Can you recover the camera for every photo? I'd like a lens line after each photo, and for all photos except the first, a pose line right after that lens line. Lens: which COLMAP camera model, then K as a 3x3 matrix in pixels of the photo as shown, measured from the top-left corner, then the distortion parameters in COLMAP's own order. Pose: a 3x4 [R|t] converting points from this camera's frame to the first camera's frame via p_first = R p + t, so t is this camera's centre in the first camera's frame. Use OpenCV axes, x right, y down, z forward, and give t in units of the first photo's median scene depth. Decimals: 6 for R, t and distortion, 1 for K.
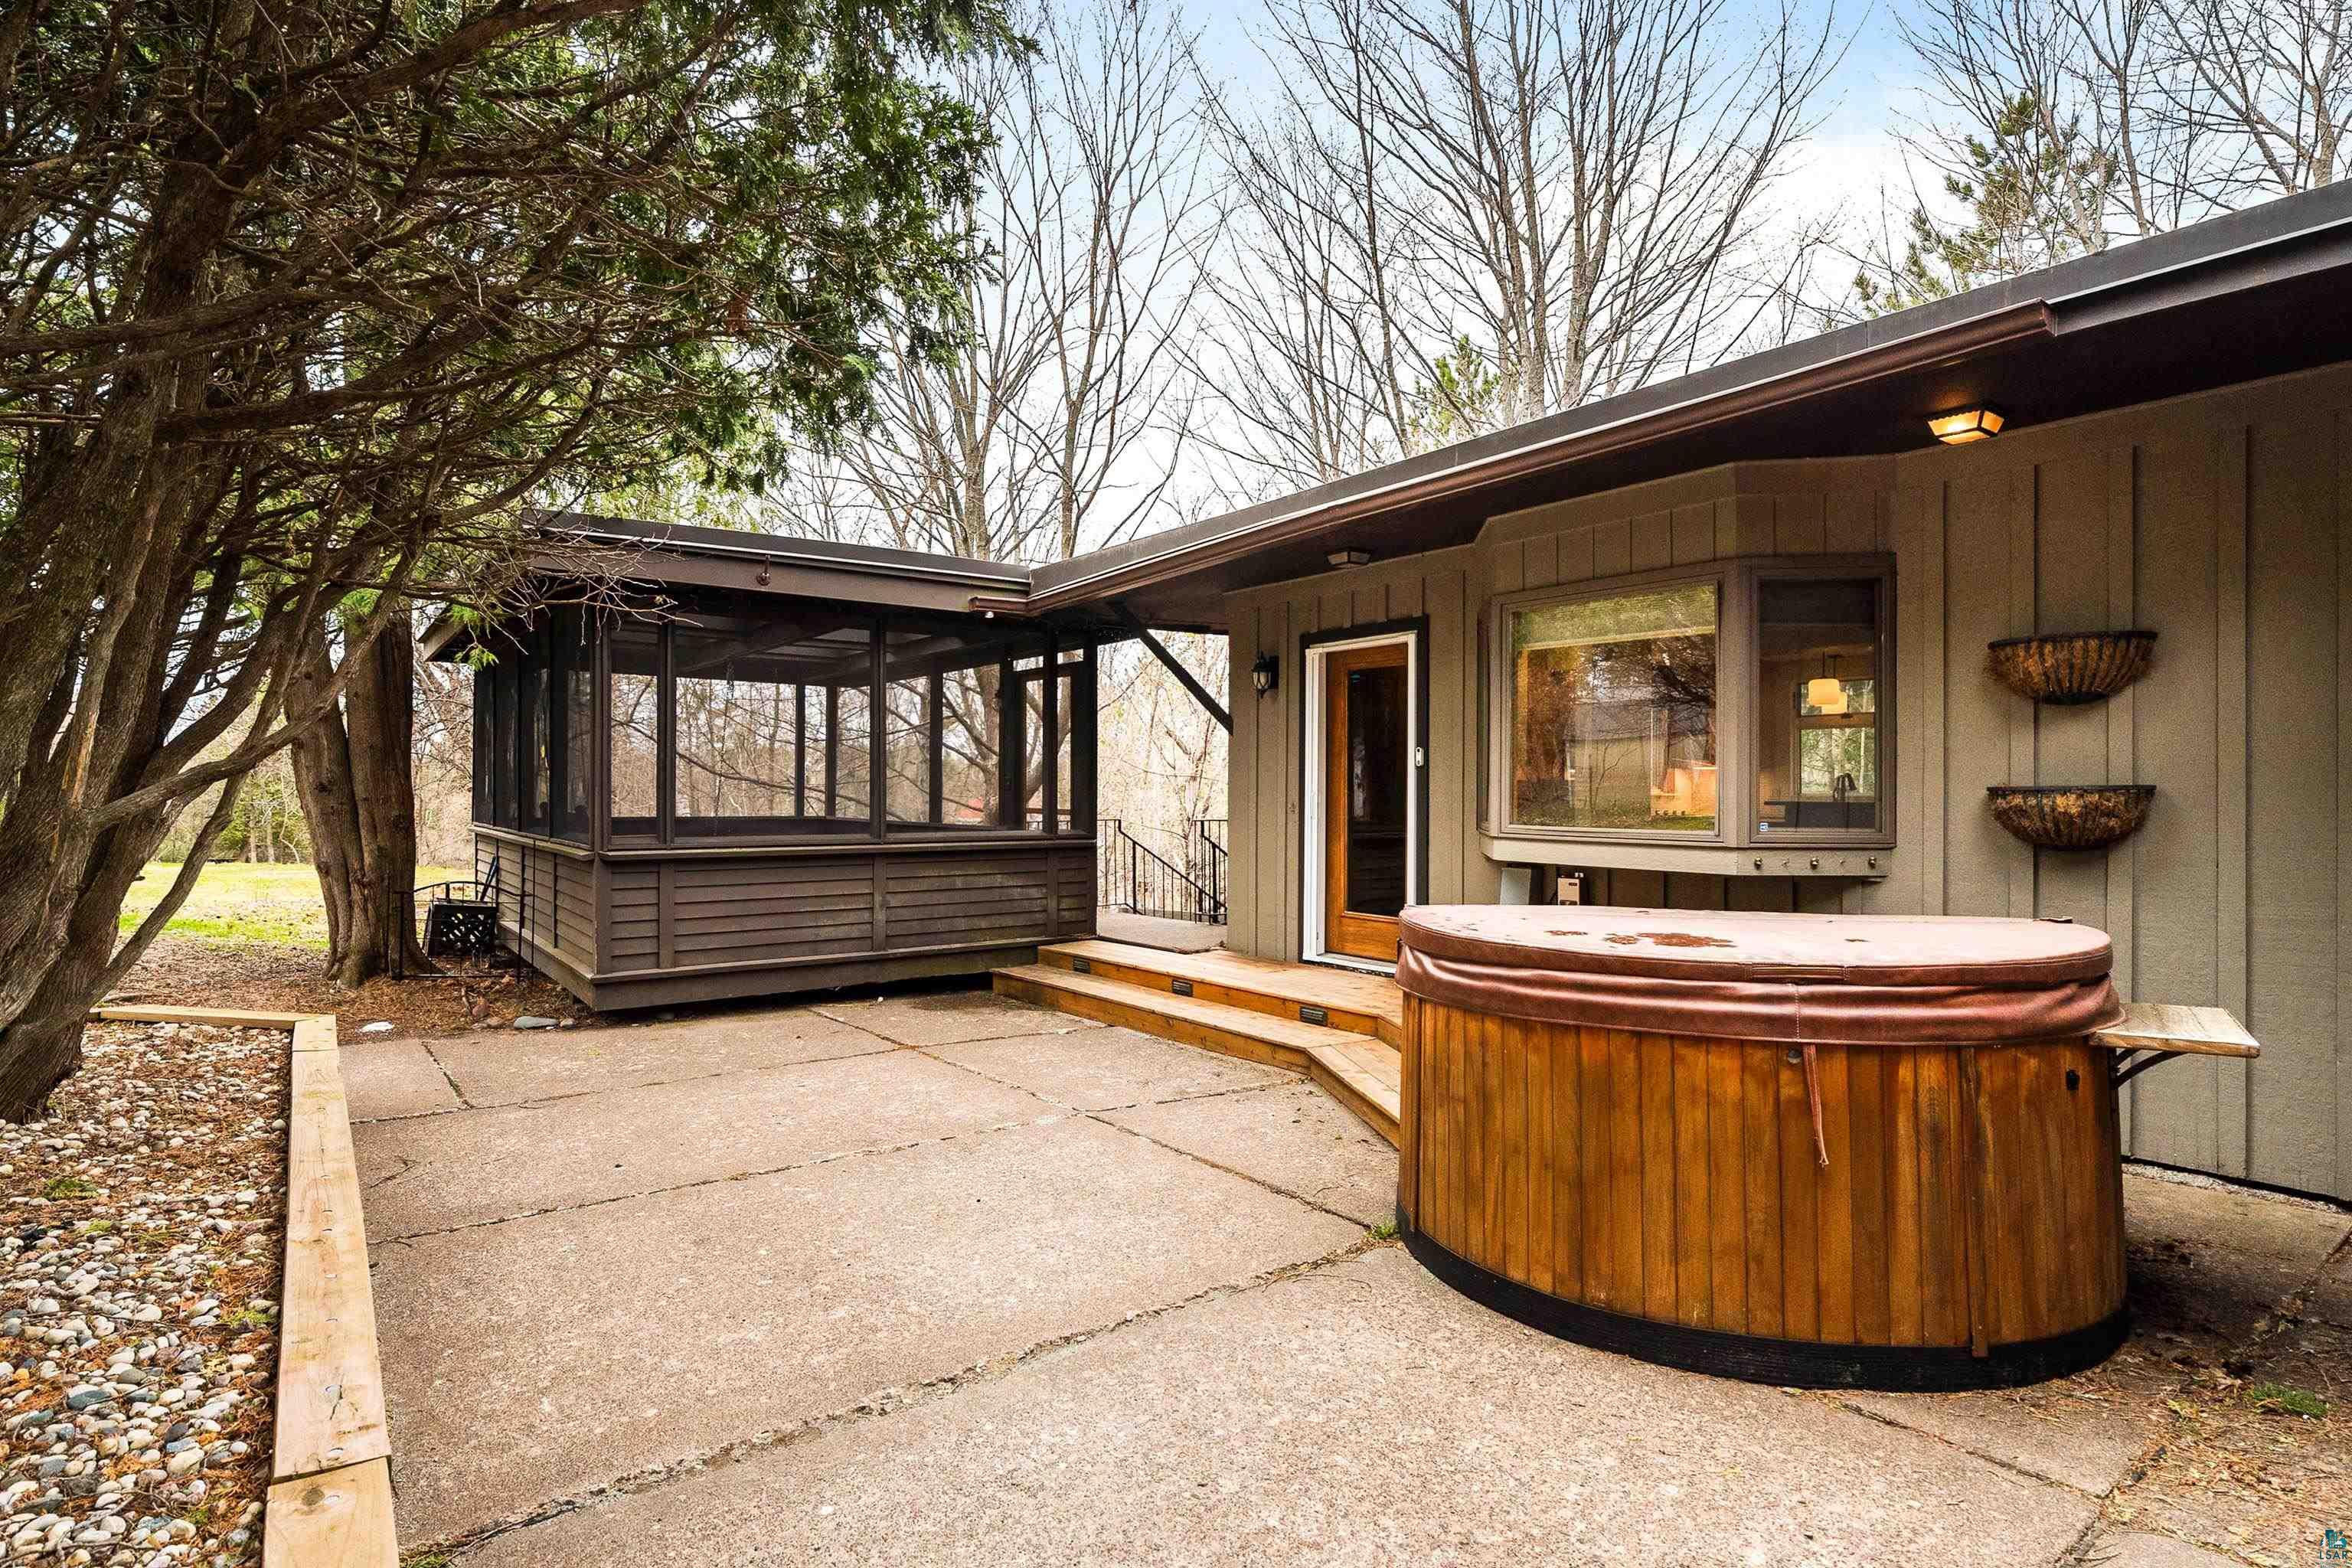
lens RADIAL K [[1145.5, 0, 1176.0], [0, 1145.5, 784.0], [0, 0, 1]] dist [-0.014133, 0.000204]
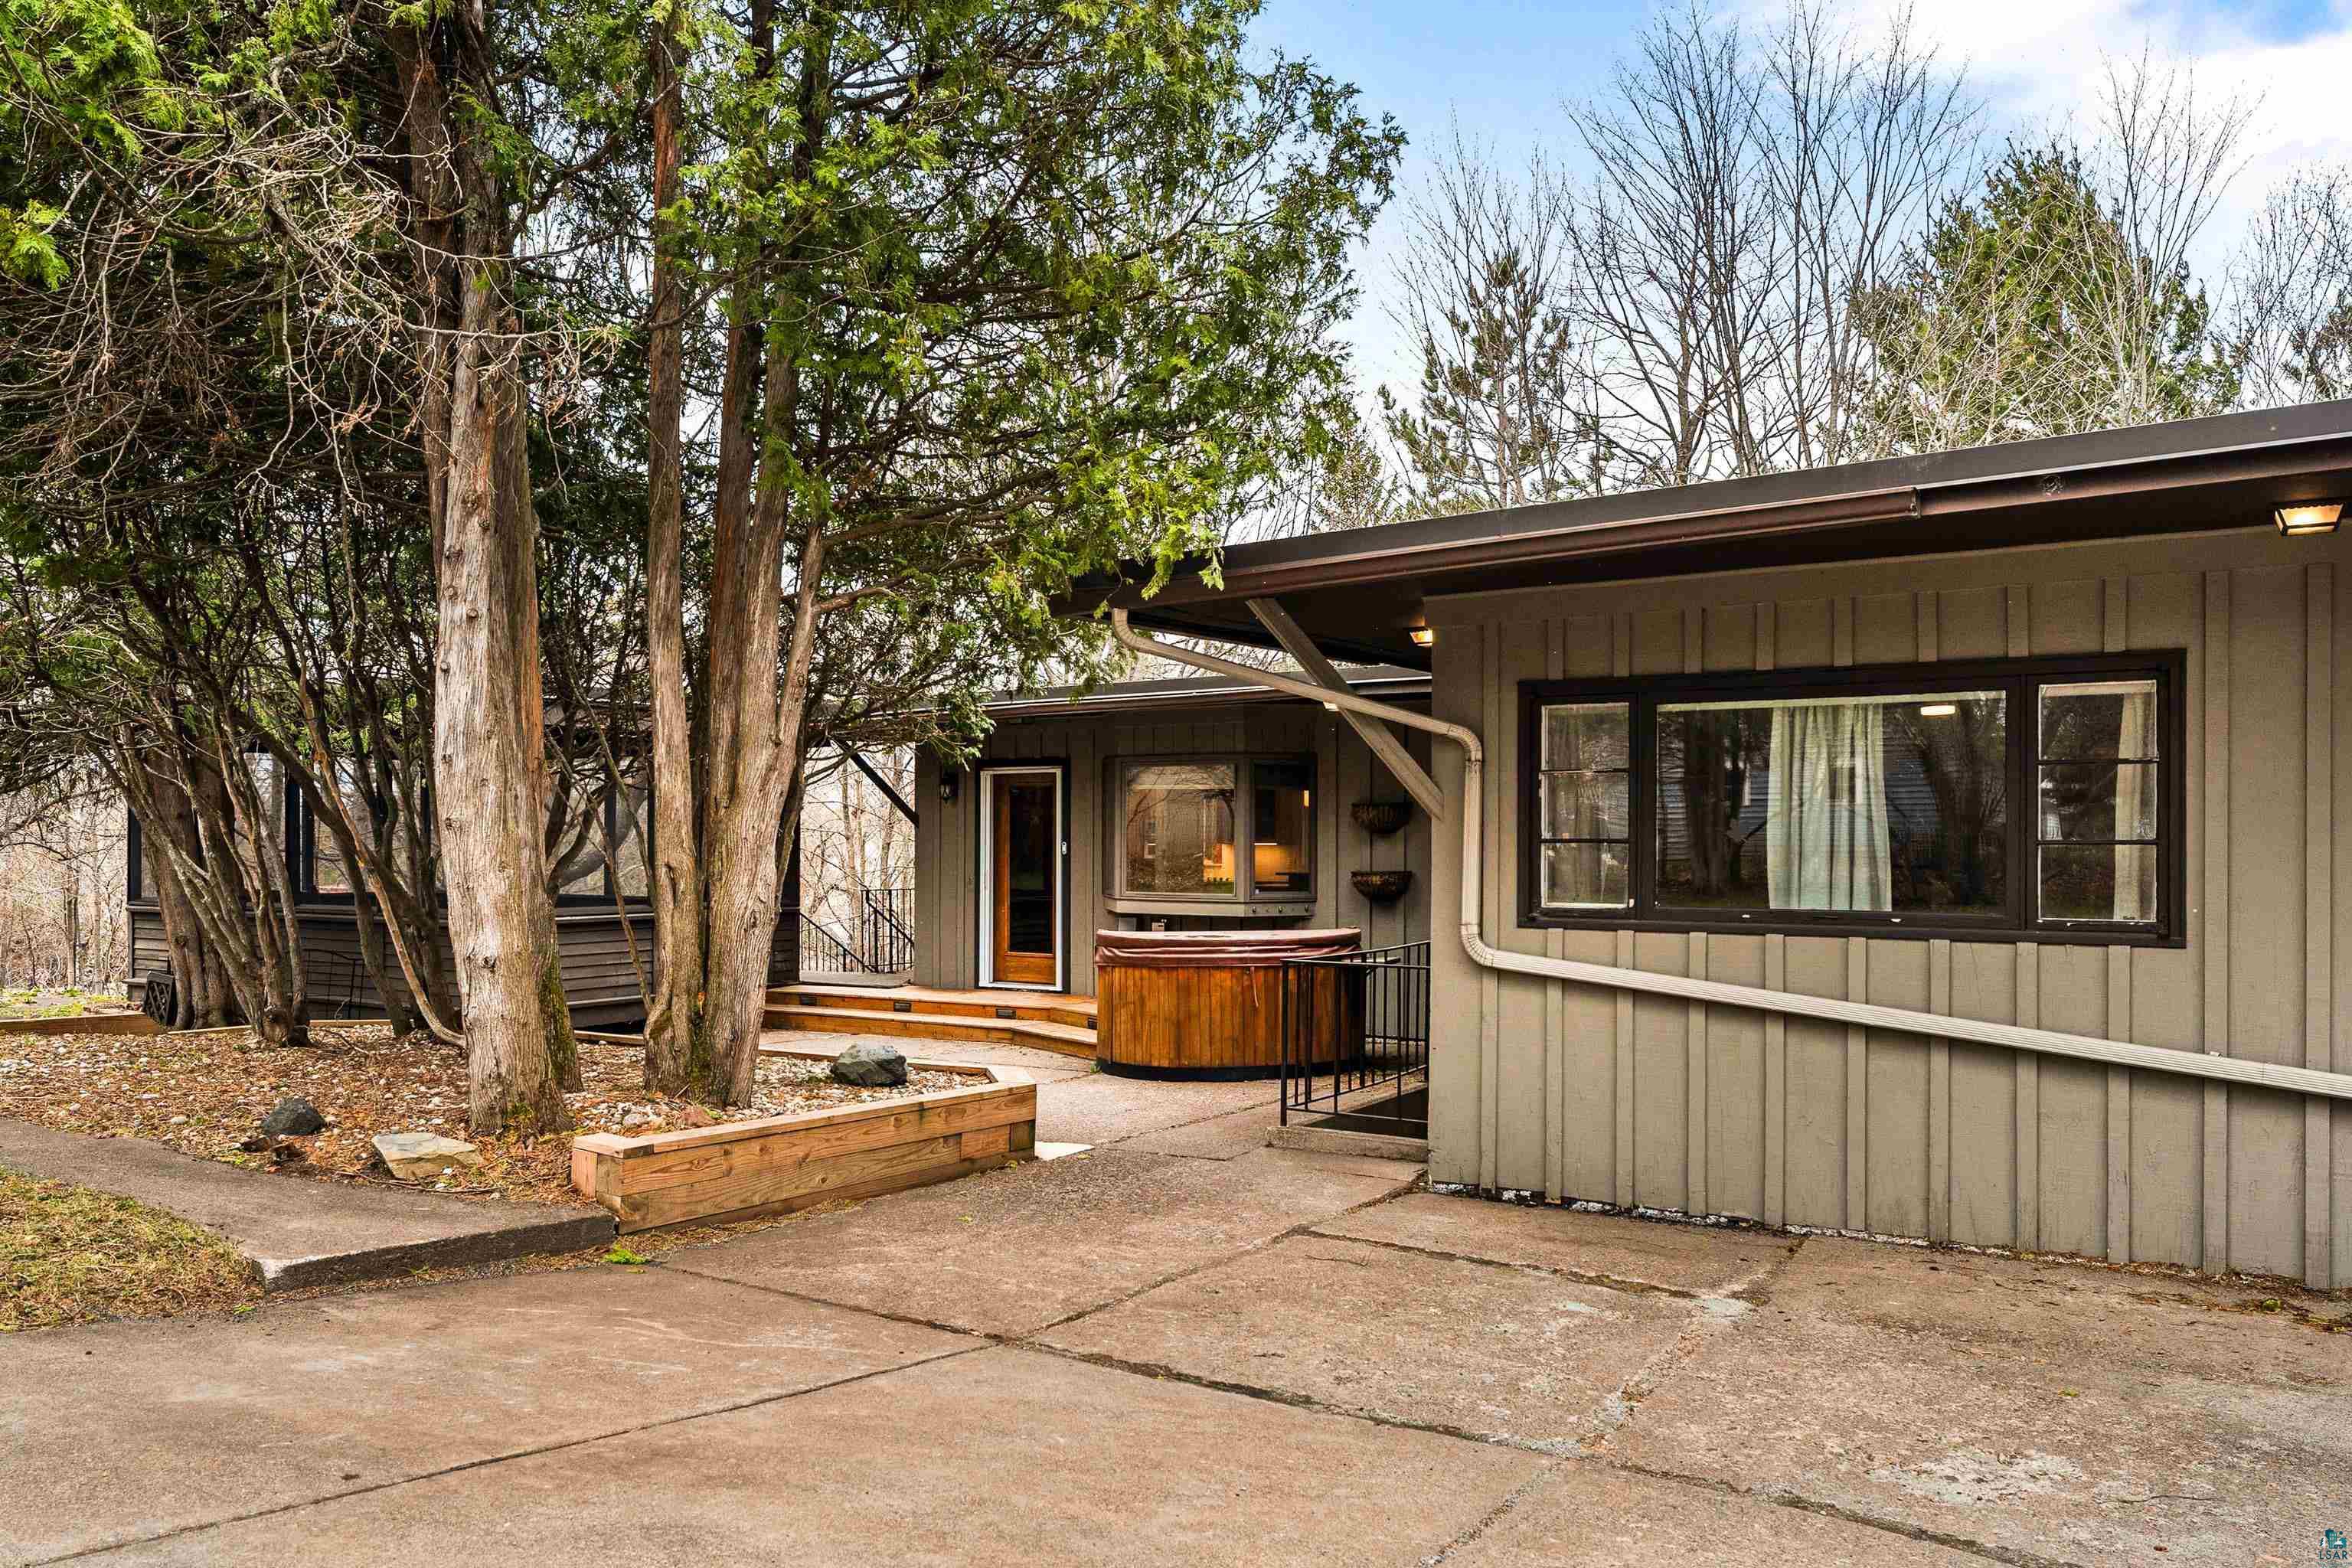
lens RADIAL K [[1707.6, 0, 1162.0], [0, 1707.6, 847.7], [0, 0, 1]] dist [0.000639, 0.000828]
pose [[0.933055, -0.003734, 0.359714, -0.657186], [-0.000498, 0.999932, 0.011670, -0.068212], [-0.359733, -0.011068, 0.932989, -1.595728]]
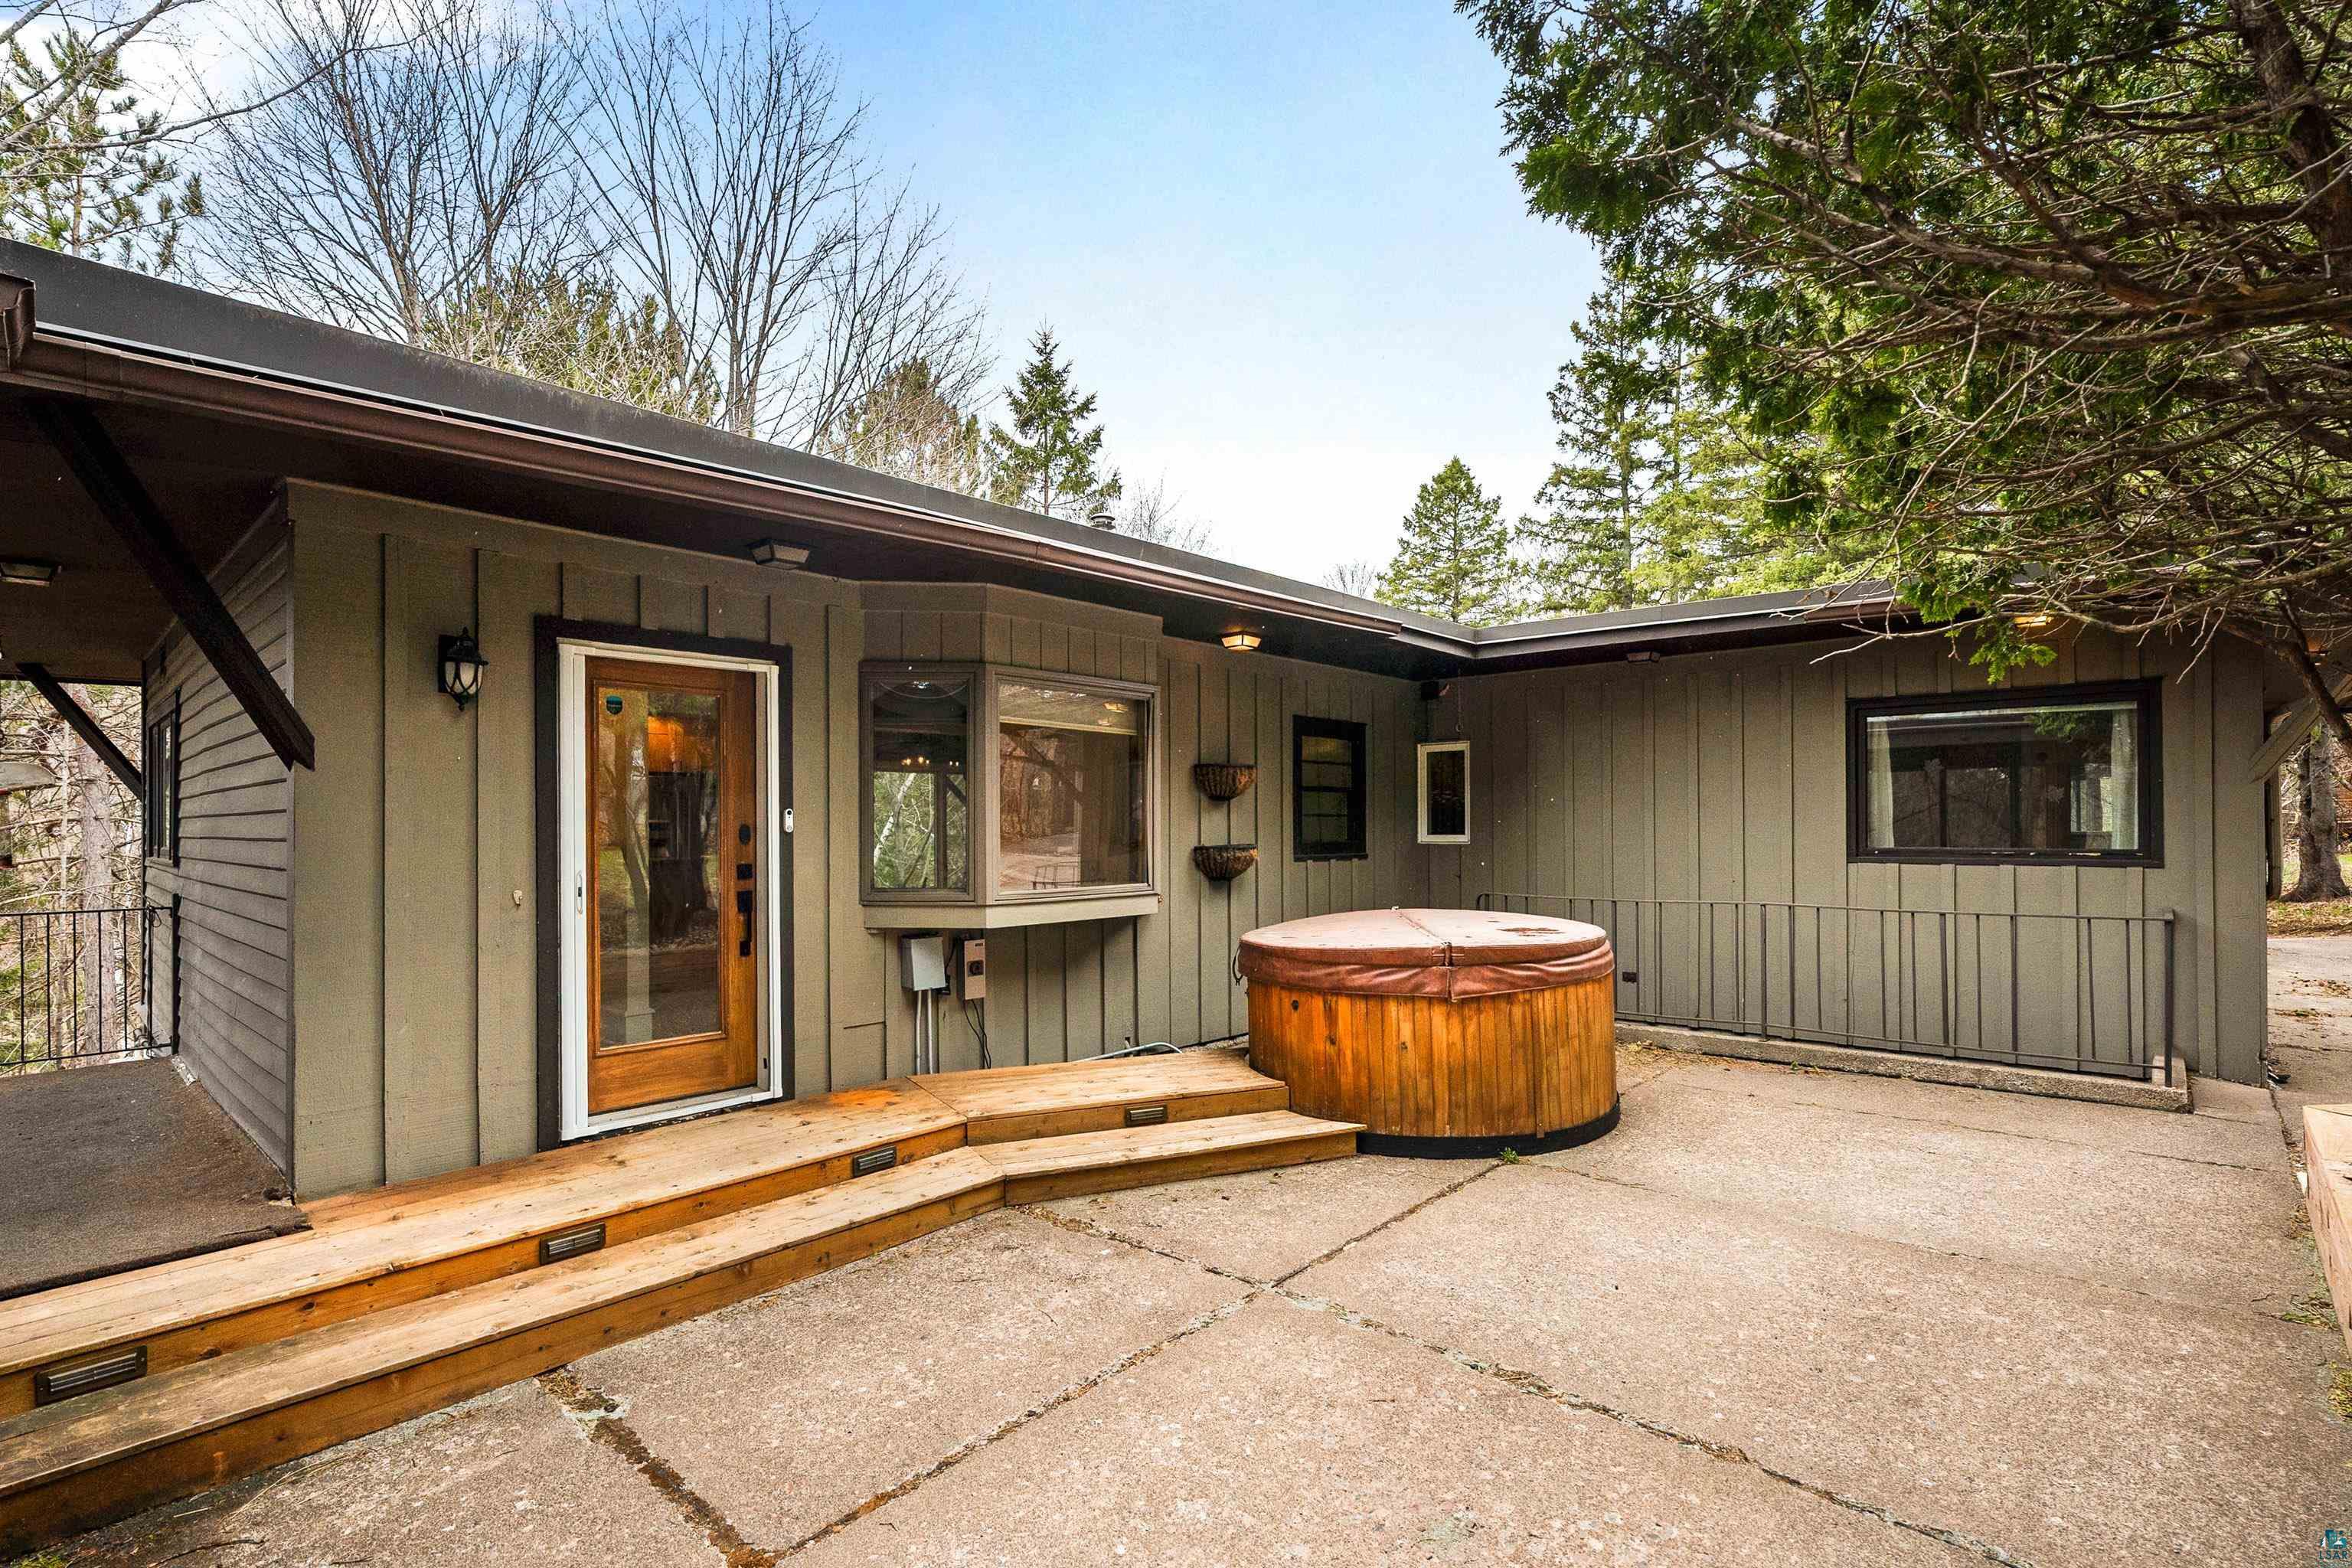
lens RADIAL K [[1086.7, 0, 1162.7], [0, 1086.7, 817.5], [0, 0, 1]] dist [0.002179, 0.000079]
pose [[-0.168906, 0.000175, 0.985632, -0.777607], [-0.000910, 1.000000, -0.000334, -0.033322], [-0.985632, -0.000953, -0.168906, 1.158266]]
